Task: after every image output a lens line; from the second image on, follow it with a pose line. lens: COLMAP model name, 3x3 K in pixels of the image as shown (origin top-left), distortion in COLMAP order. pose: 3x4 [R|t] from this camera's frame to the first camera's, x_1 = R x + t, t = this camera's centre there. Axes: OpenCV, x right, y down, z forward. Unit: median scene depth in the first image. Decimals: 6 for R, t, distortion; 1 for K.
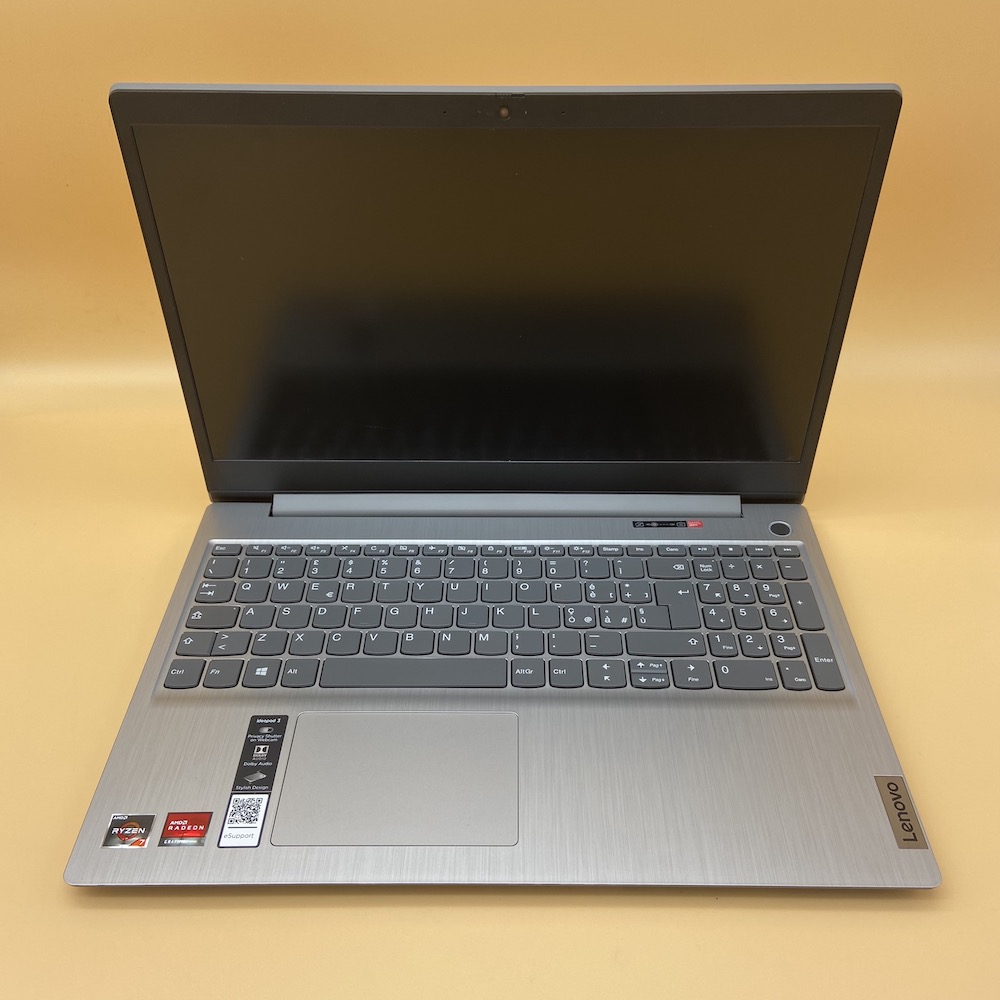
lens RADIAL K [[1009.6, 0, 503.9], [0, 1009.6, 496.6], [0, 0, 1]] dist [0.062816, -0.002408]
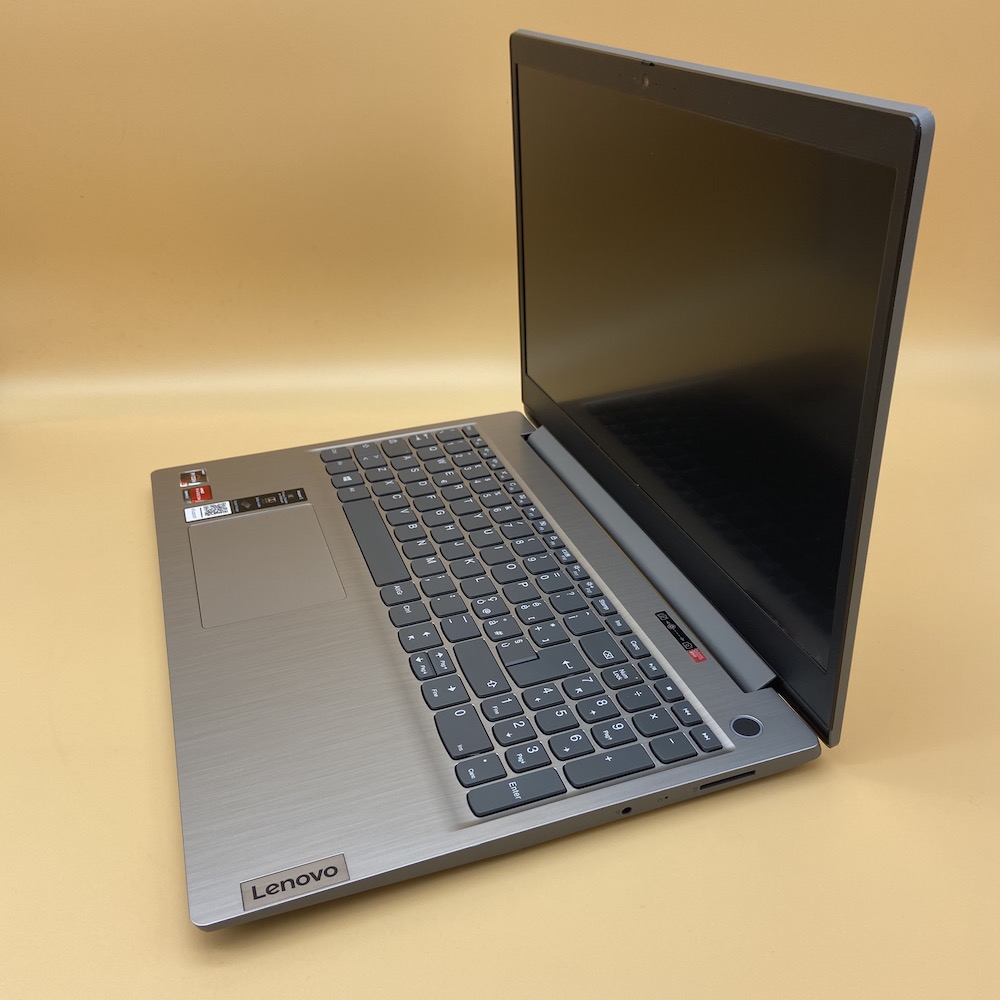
lens RADIAL K [[1009.6, 0, 503.9], [0, 1009.6, 496.6], [0, 0, 1]] dist [0.062816, -0.002408]
pose [[0.338186, 0.452147, -0.825344, 0.862815], [-0.566275, 0.798246, 0.205270, -0.173662], [0.751640, 0.397952, 0.525995, 0.509848]]
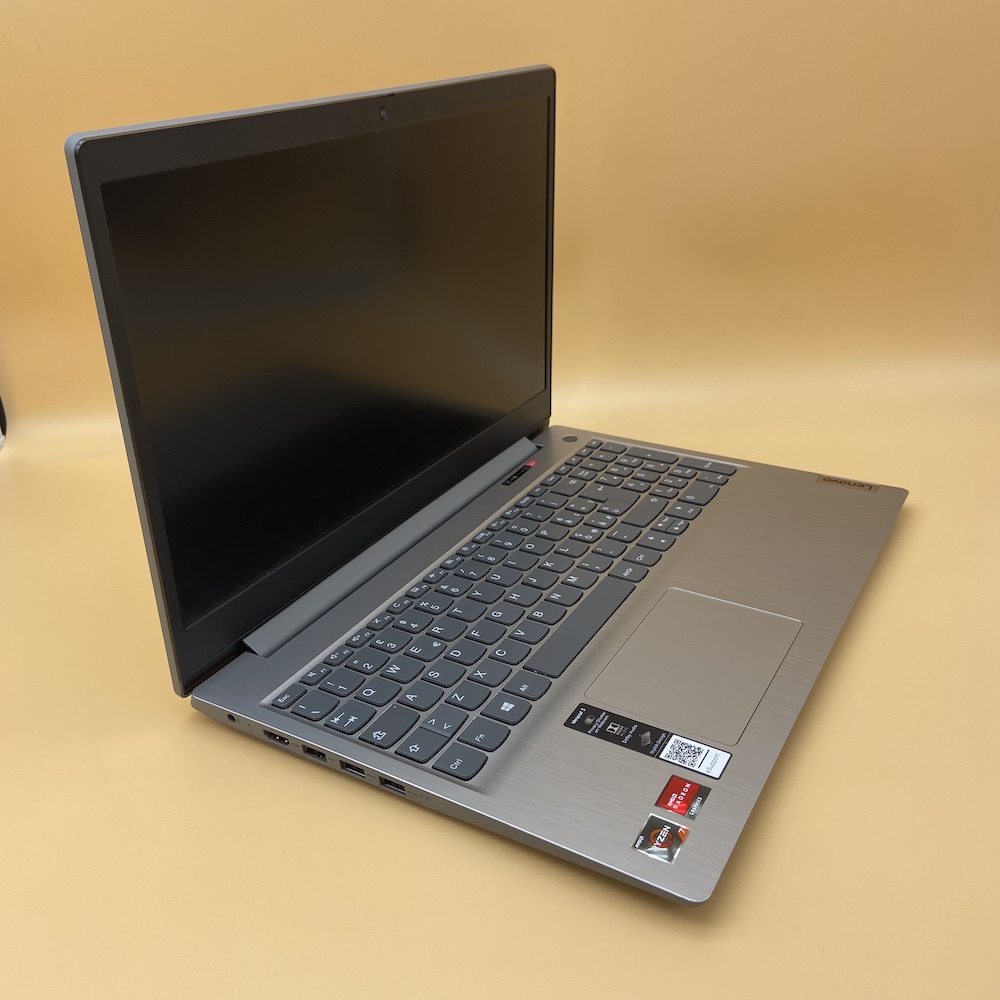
lens RADIAL K [[1009.6, 0, 503.9], [0, 1009.6, 496.6], [0, 0, 1]] dist [0.062816, -0.002408]
pose [[0.495542, -0.397052, 0.772521, -0.861955], [0.563059, 0.824061, 0.062361, -0.036872], [-0.661365, 0.404072, 0.631920, 0.370901]]
